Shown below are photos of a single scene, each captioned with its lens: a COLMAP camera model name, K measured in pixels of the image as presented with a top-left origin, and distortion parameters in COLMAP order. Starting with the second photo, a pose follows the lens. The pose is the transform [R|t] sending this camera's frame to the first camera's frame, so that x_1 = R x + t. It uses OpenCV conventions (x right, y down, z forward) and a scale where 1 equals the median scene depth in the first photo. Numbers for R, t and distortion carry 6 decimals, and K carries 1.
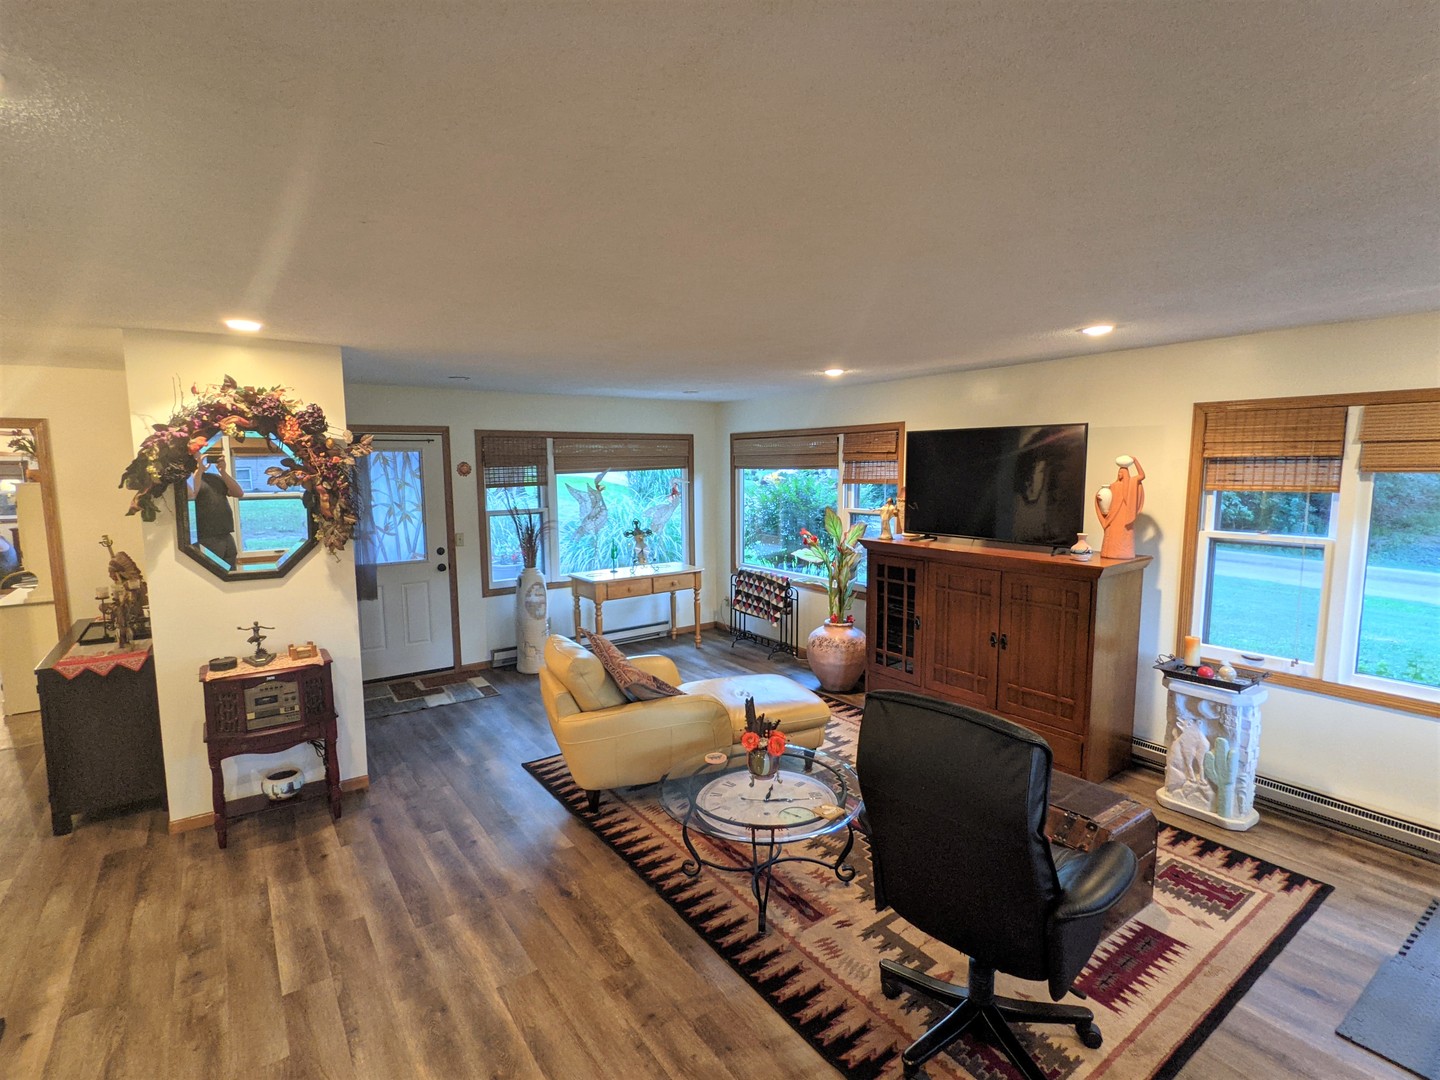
lens RADIAL K [[696.9, 0, 708.9], [0, 696.9, 541.3], [0, 0, 1]] dist [-0.002430, 0.002889]
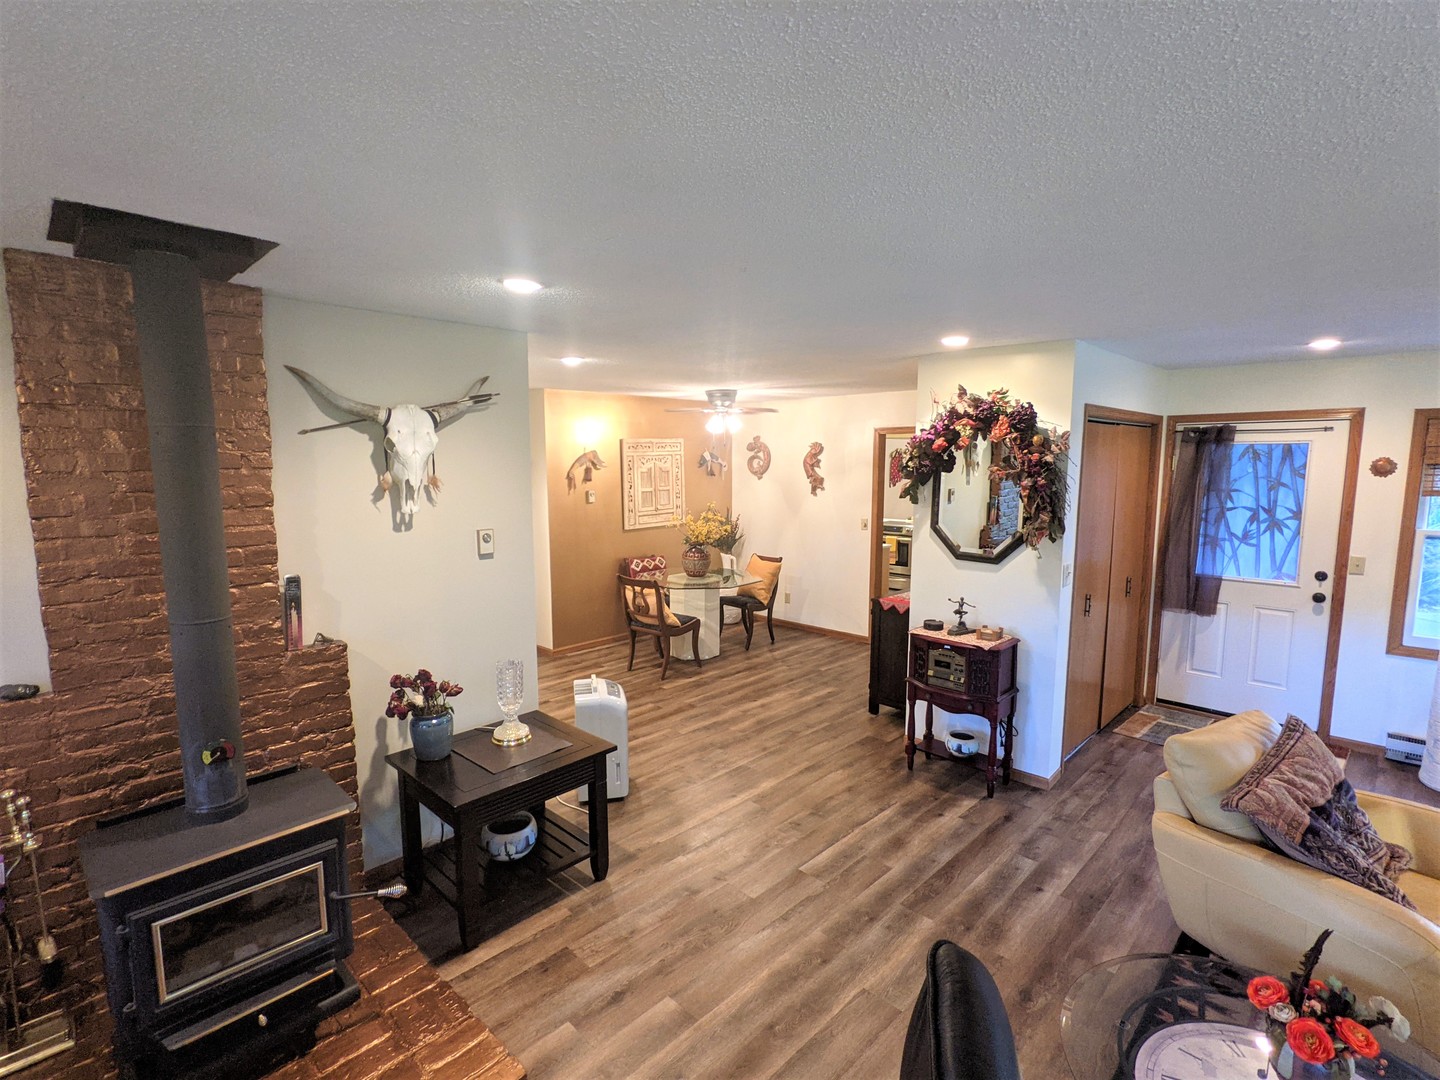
lens RADIAL K [[696.9, 0, 724.9], [0, 696.9, 540.4], [0, 0, 1]] dist [-0.002430, 0.002889]
pose [[0.177365, 0.125506, -0.976110, 0.389159], [-0.109588, 0.988185, 0.107146, -0.057695], [0.978025, 0.087966, 0.189023, 0.387283]]
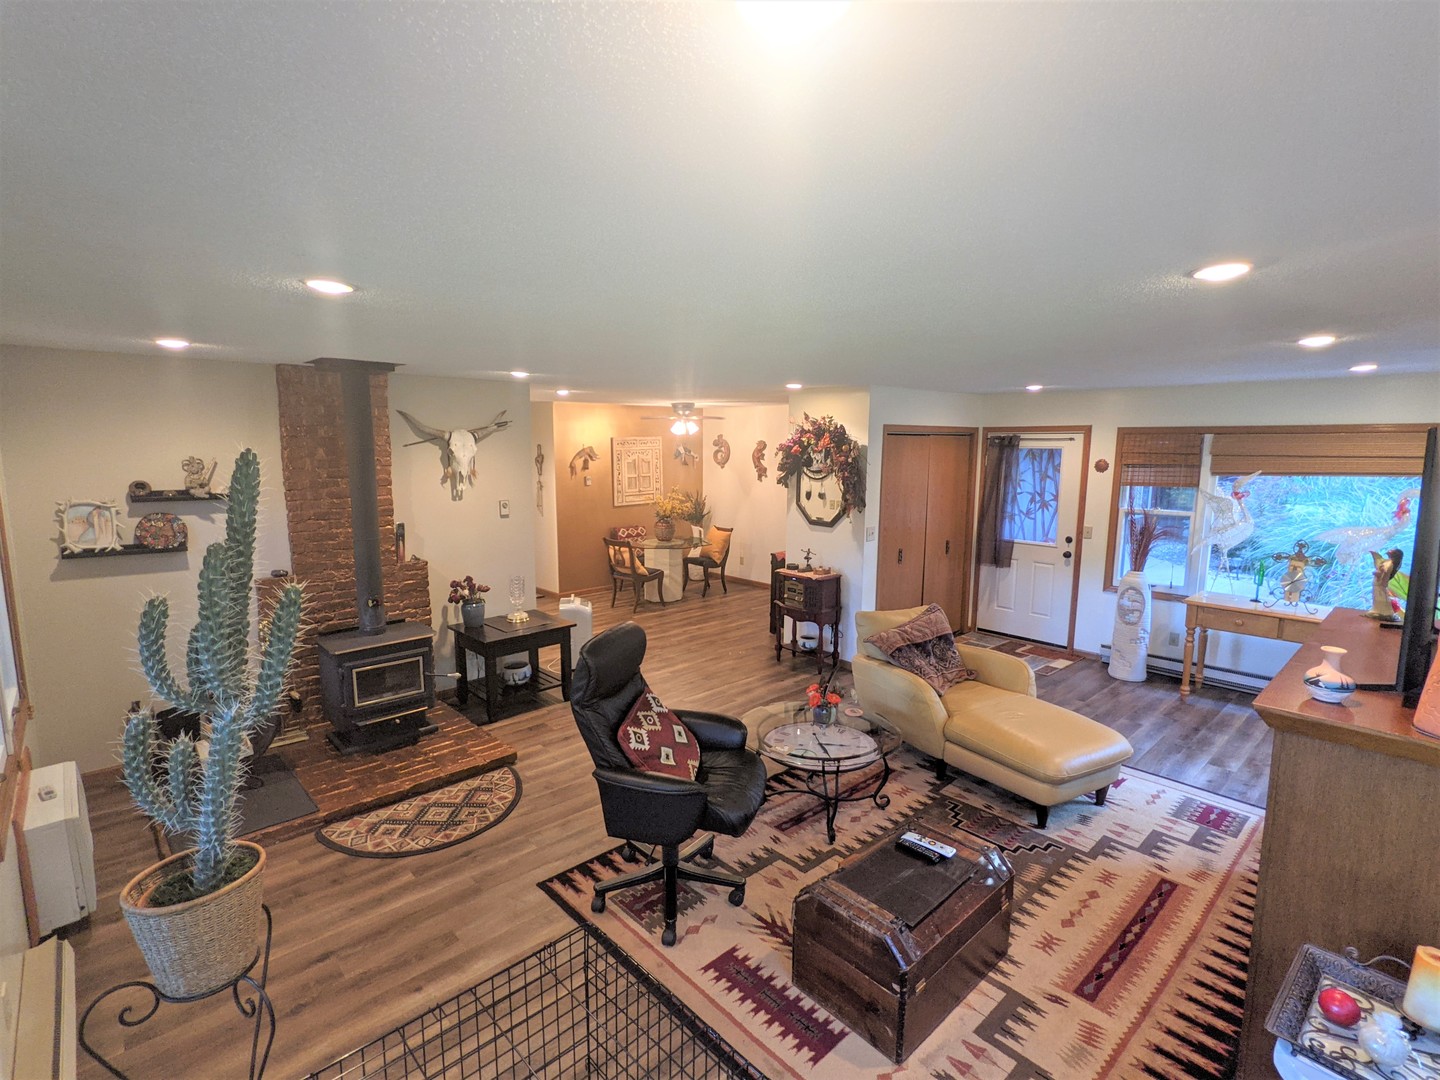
lens RADIAL K [[696.9, 0, 724.8], [0, 696.9, 536.3], [0, 0, 1]] dist [-0.002430, 0.002889]
pose [[0.130046, 0.144060, -0.980987, 1.057262], [-0.115124, 0.984890, 0.129372, -0.120225], [0.984802, 0.096111, 0.144666, 0.522472]]
